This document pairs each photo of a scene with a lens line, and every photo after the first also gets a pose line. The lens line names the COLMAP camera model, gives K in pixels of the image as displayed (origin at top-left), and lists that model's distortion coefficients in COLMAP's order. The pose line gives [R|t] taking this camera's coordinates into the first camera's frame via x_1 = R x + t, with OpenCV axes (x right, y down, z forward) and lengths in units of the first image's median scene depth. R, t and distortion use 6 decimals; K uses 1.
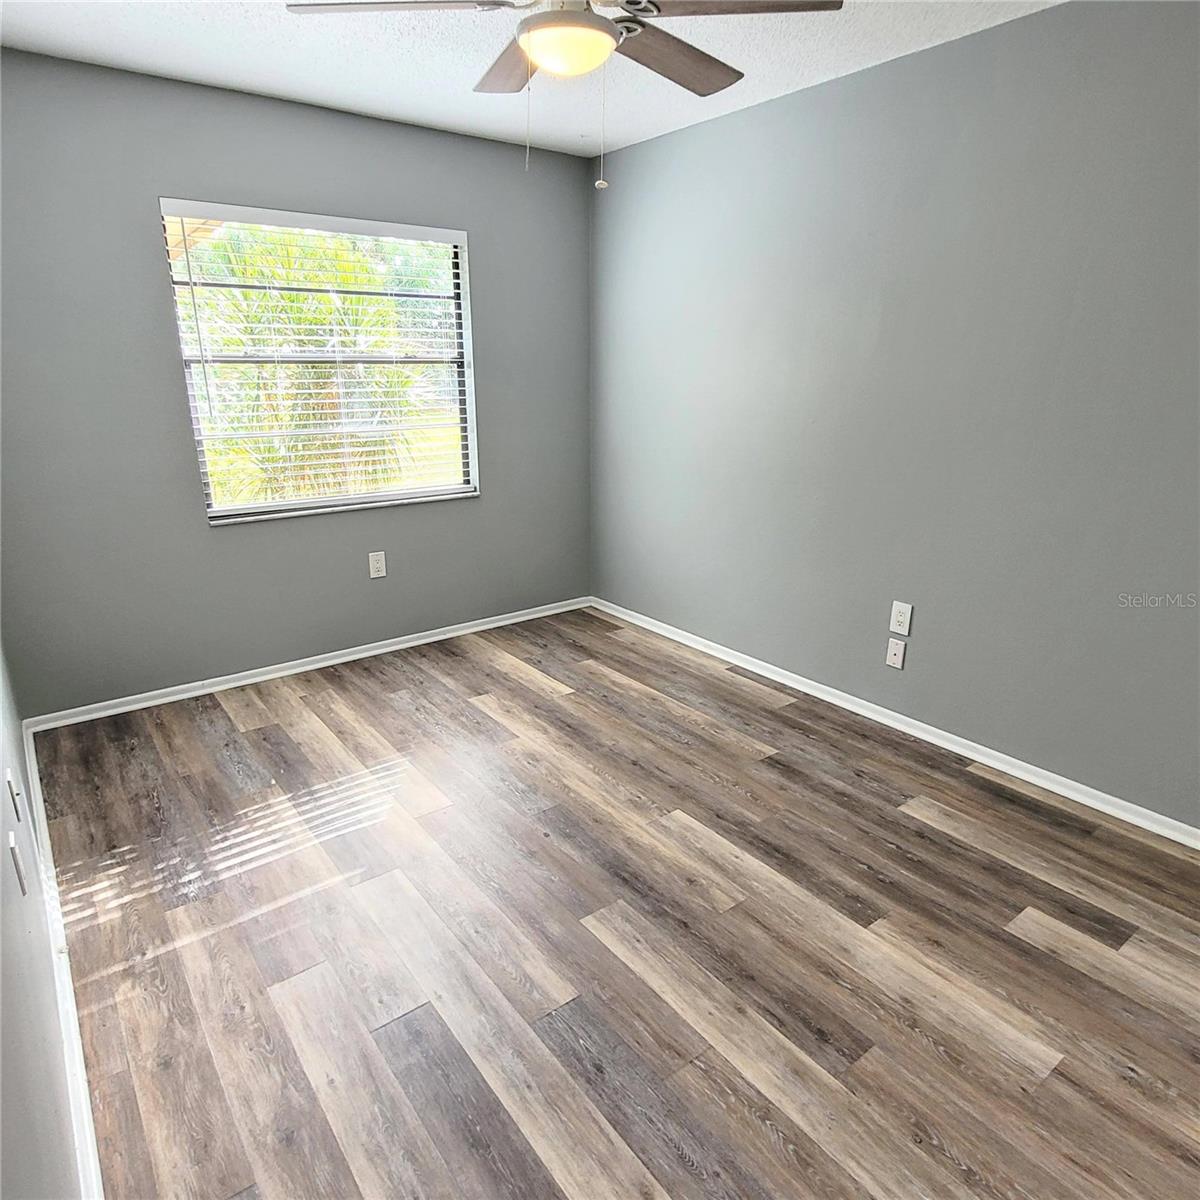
lens RADIAL K [[773.4, 0, 601.0], [0, 773.4, 600.1], [0, 0, 1]] dist [-0.007960, 0.000092]
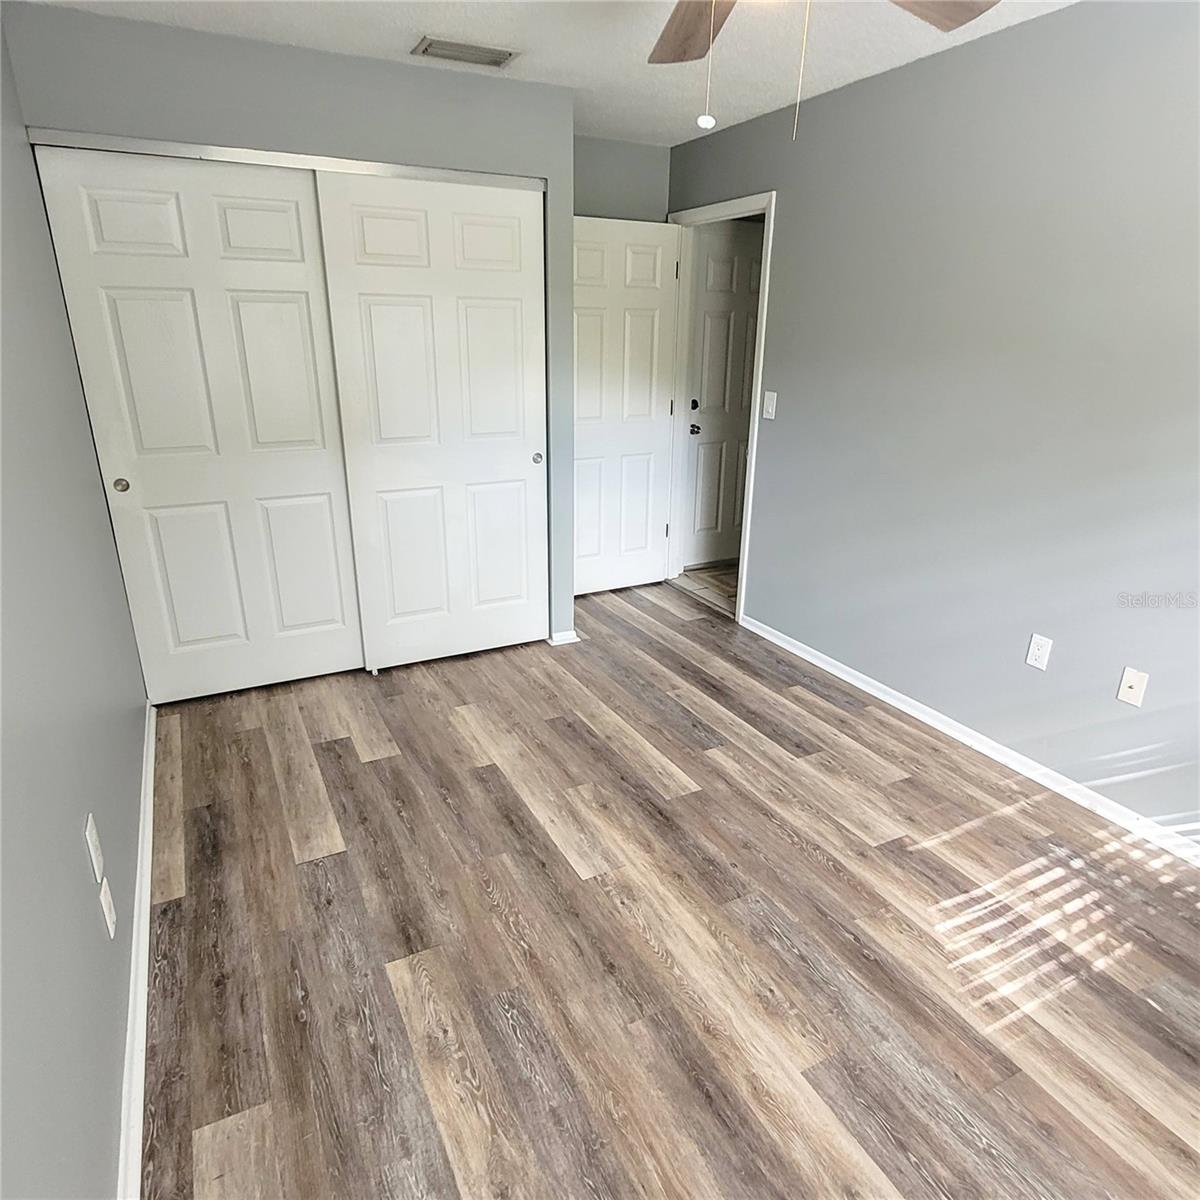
lens RADIAL K [[773.4, 0, 598.9], [0, 773.4, 601.5], [0, 0, 1]] dist [-0.007960, 0.000092]
pose [[-0.984660, -0.066063, 0.161494, -0.042049], [0.042429, 0.807116, 0.588867, -0.554610], [-0.169247, 0.586686, -0.791932, 1.694128]]
